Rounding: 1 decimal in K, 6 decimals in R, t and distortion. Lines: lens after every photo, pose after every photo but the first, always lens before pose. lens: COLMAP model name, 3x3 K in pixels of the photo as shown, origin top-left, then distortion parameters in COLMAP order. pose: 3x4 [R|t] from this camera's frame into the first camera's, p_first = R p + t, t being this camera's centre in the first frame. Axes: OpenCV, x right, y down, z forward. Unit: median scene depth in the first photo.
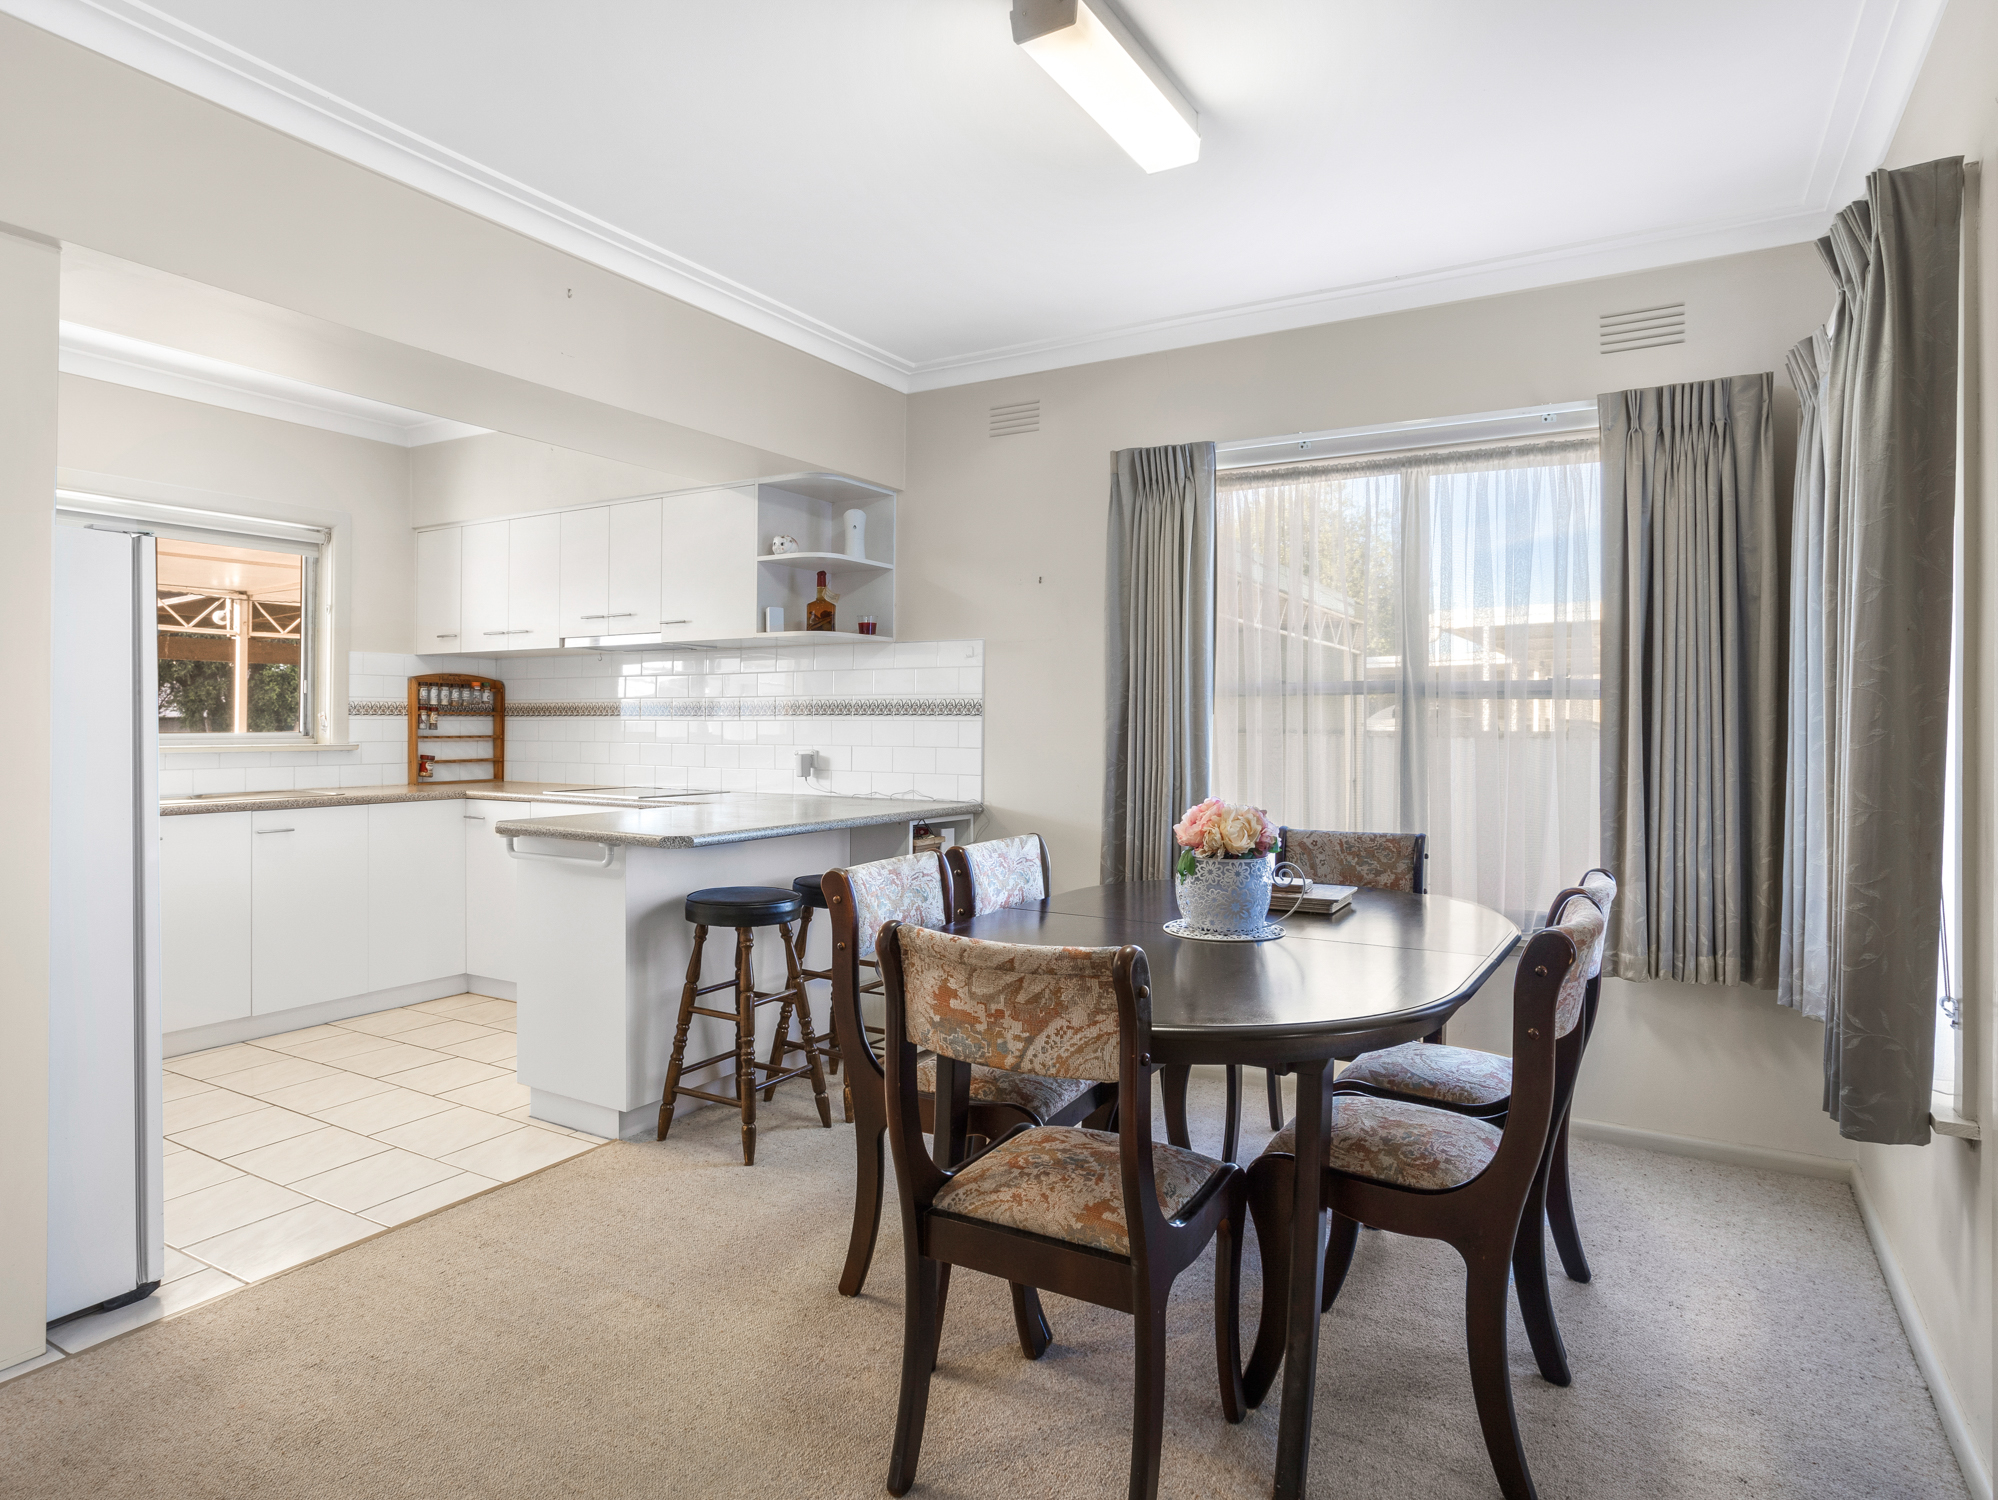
lens RADIAL K [[1082.0, 0, 897.5], [0, 1082.0, 721.5], [0, 0, 1]] dist [-0.049861, 0.018358]
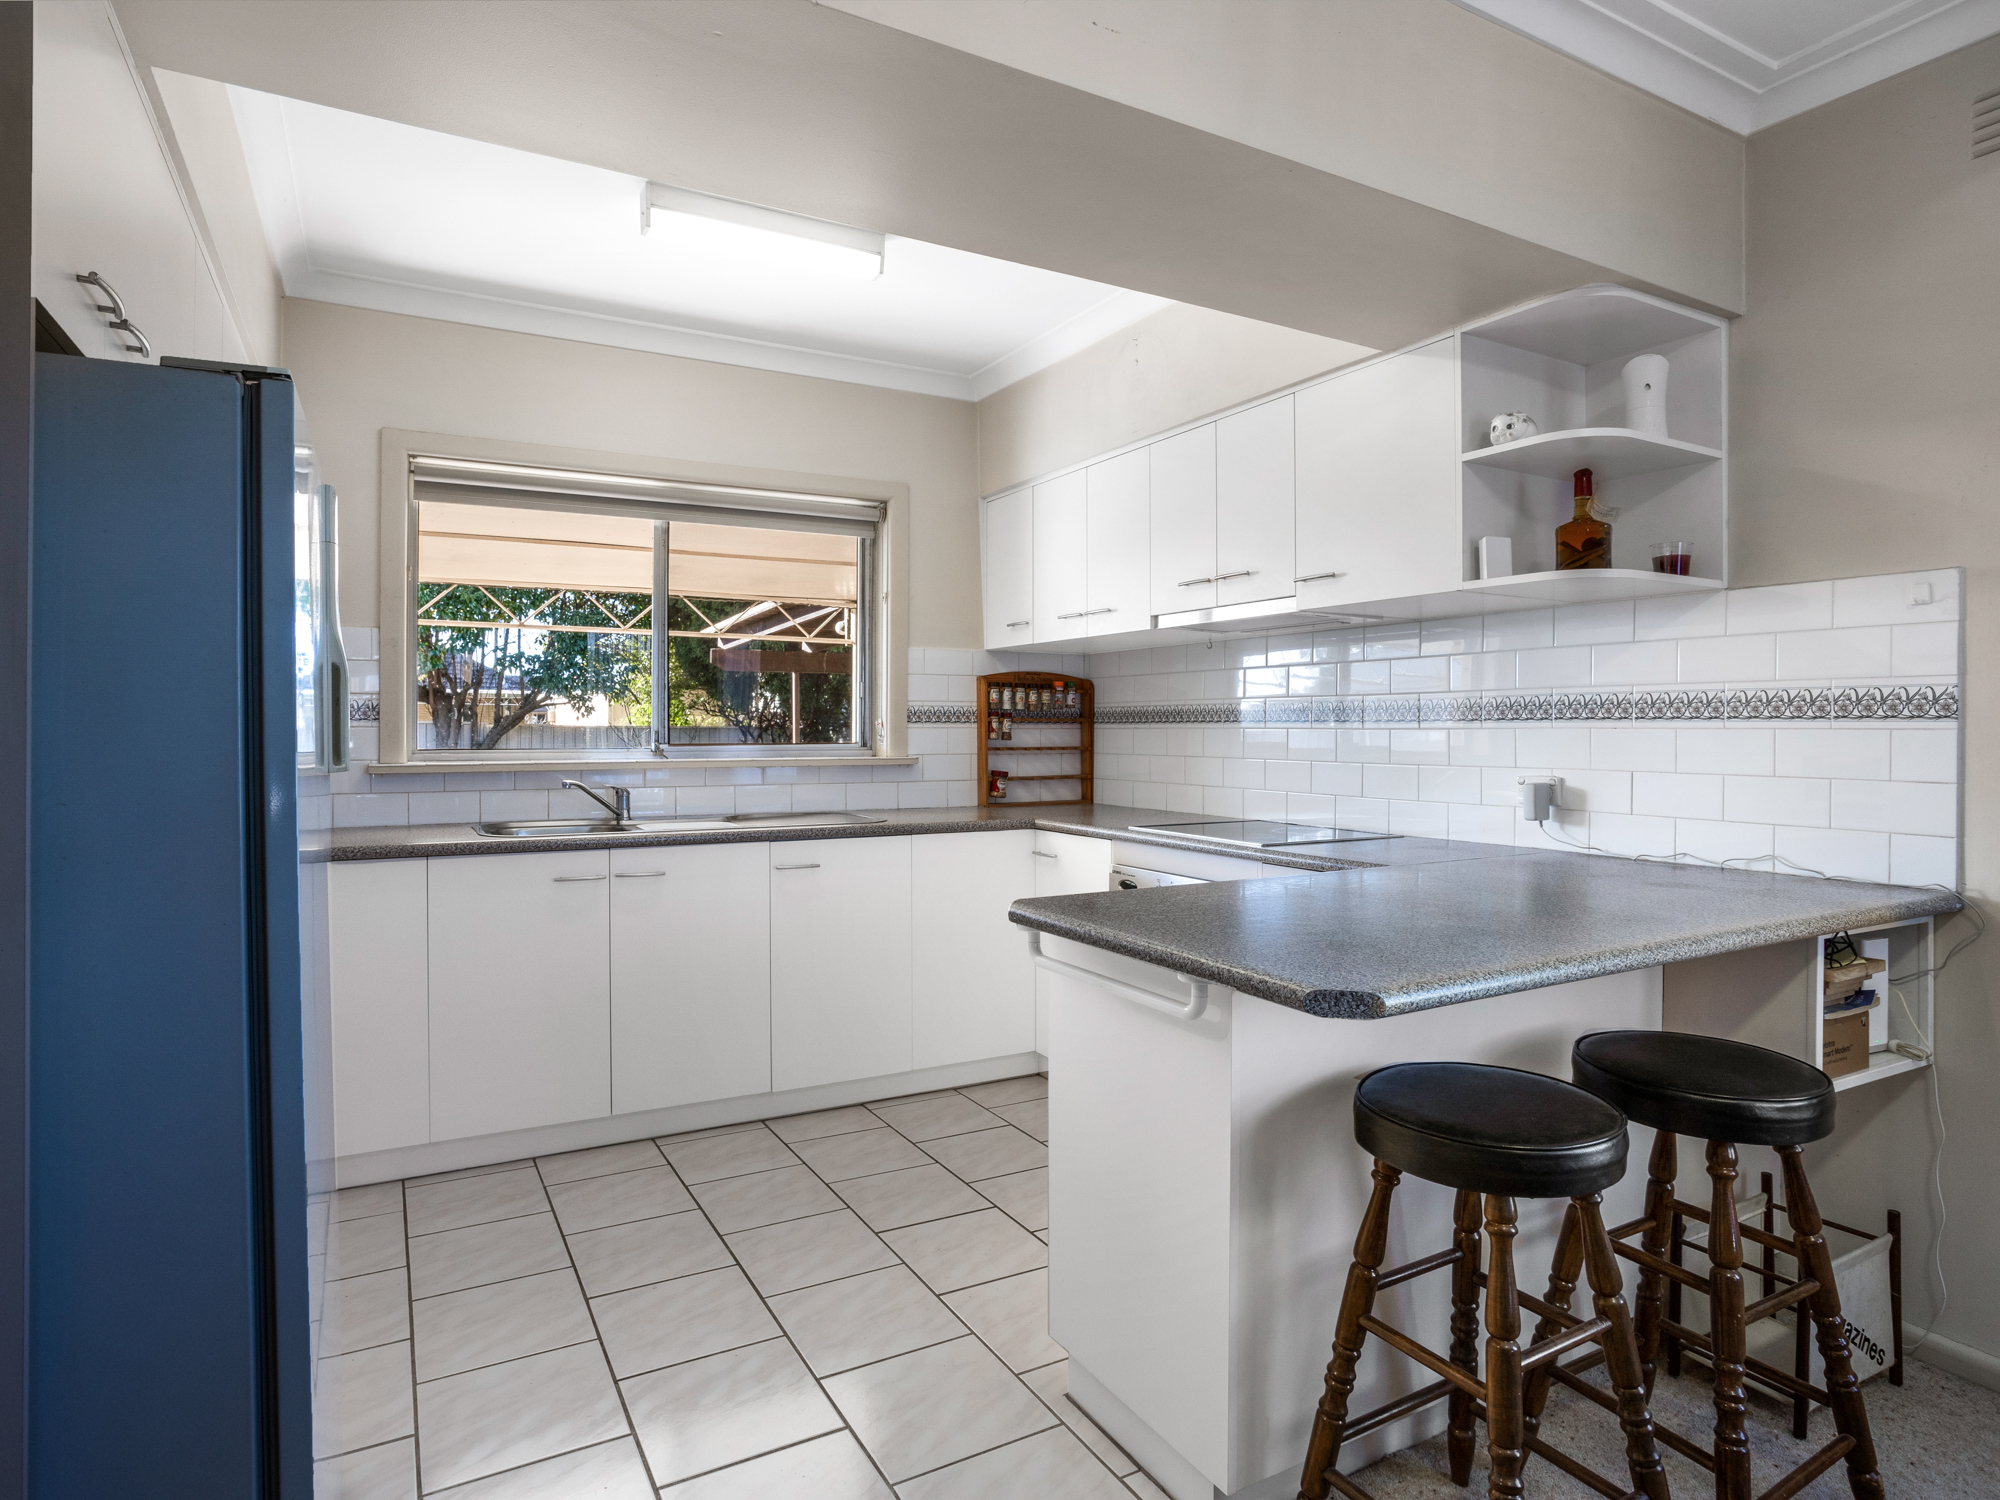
lens RADIAL K [[1083.1, 0, 898.4], [0, 1083.1, 721.5], [0, 0, 1]] dist [-0.049861, 0.018358]
pose [[0.845288, -0.004924, -0.534288, -0.064384], [0.001617, 0.999977, -0.006658, -0.001310], [0.534308, 0.004764, 0.845277, 0.274815]]
